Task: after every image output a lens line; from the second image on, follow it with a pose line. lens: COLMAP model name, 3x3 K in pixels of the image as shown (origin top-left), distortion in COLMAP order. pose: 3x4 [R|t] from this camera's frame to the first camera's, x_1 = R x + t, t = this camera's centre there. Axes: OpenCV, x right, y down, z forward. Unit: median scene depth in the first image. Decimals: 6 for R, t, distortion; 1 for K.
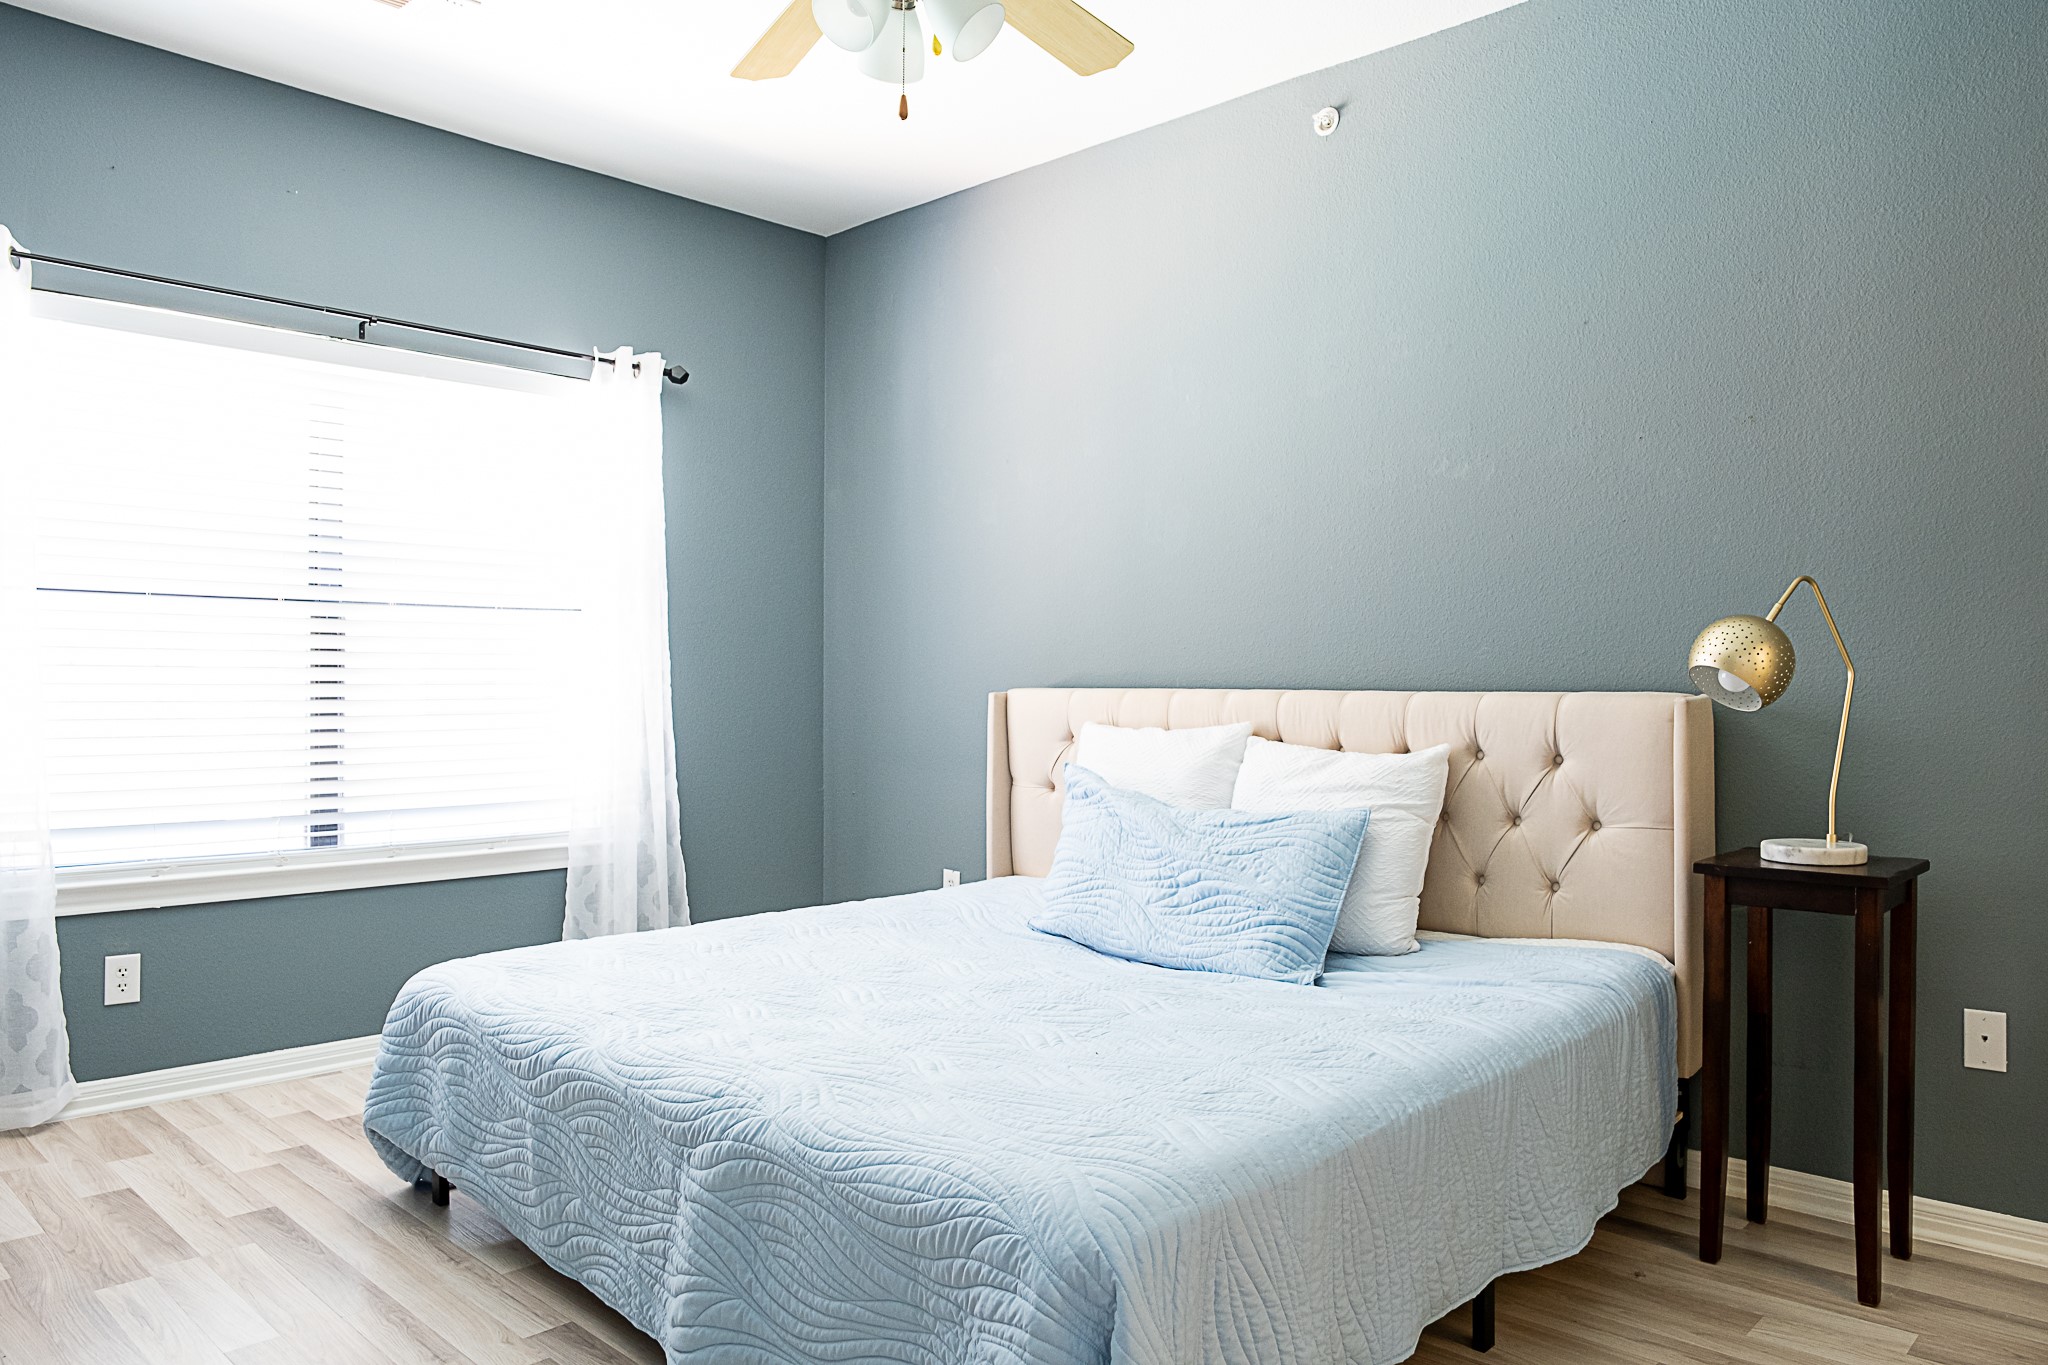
lens RADIAL K [[1444.0, 0, 1028.5], [0, 1444.0, 687.1], [0, 0, 1]] dist [-0.007988, 0.001426]
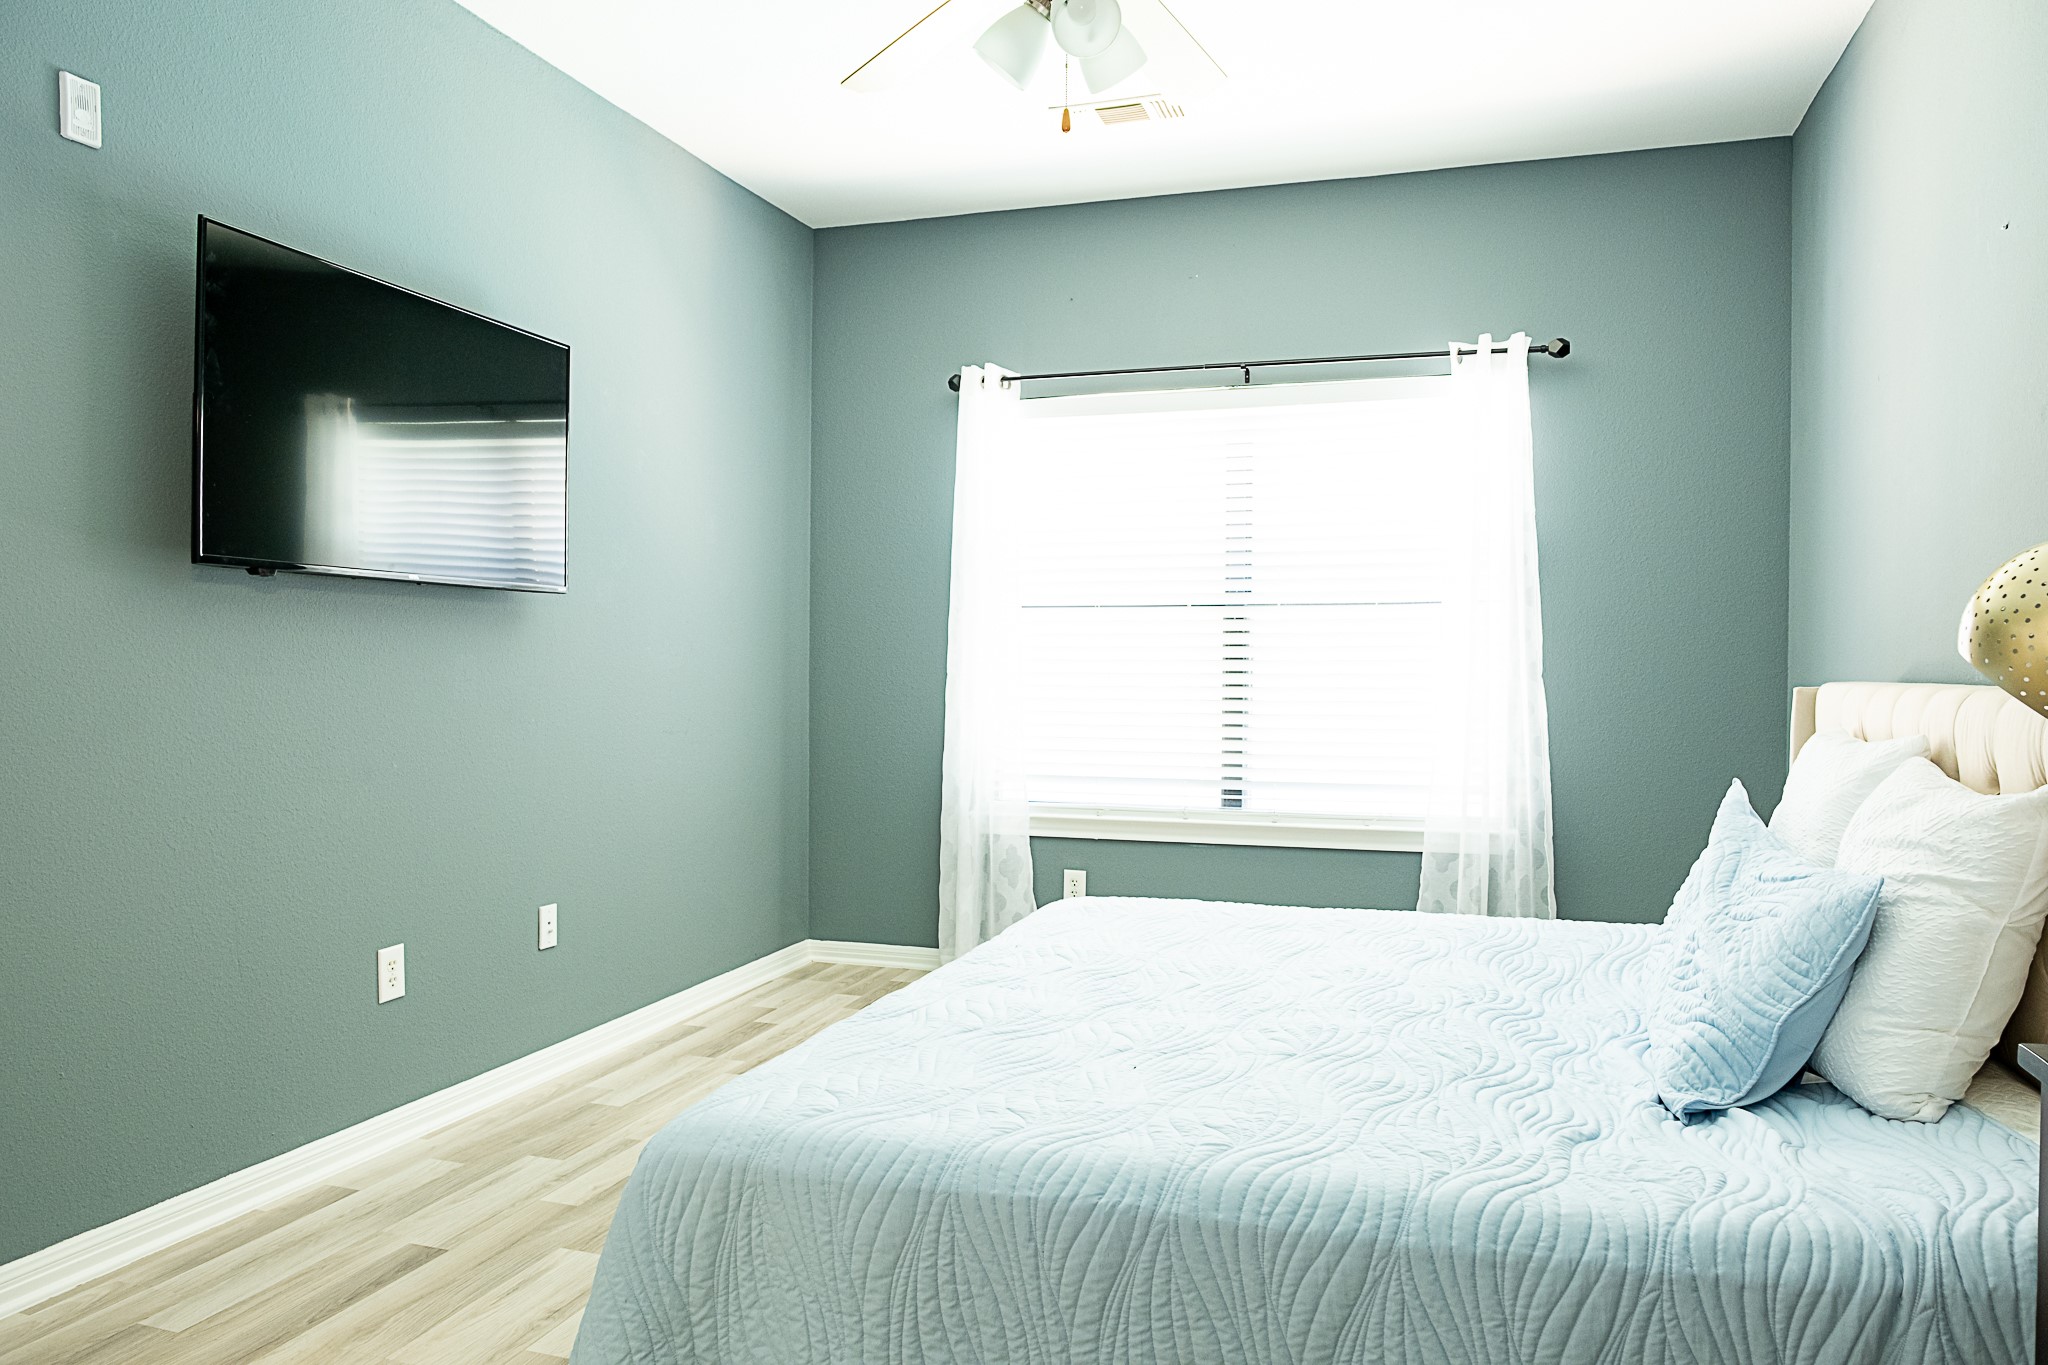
lens RADIAL K [[1419.9, 0, 1028.1], [0, 1419.9, 698.5], [0, 0, 1]] dist [-0.044248, 0.023178]
pose [[0.430131, 0.018970, -0.902567, 0.517435], [-0.005609, 0.999816, 0.018341, -0.002148], [0.902749, -0.002826, 0.430158, 0.334407]]
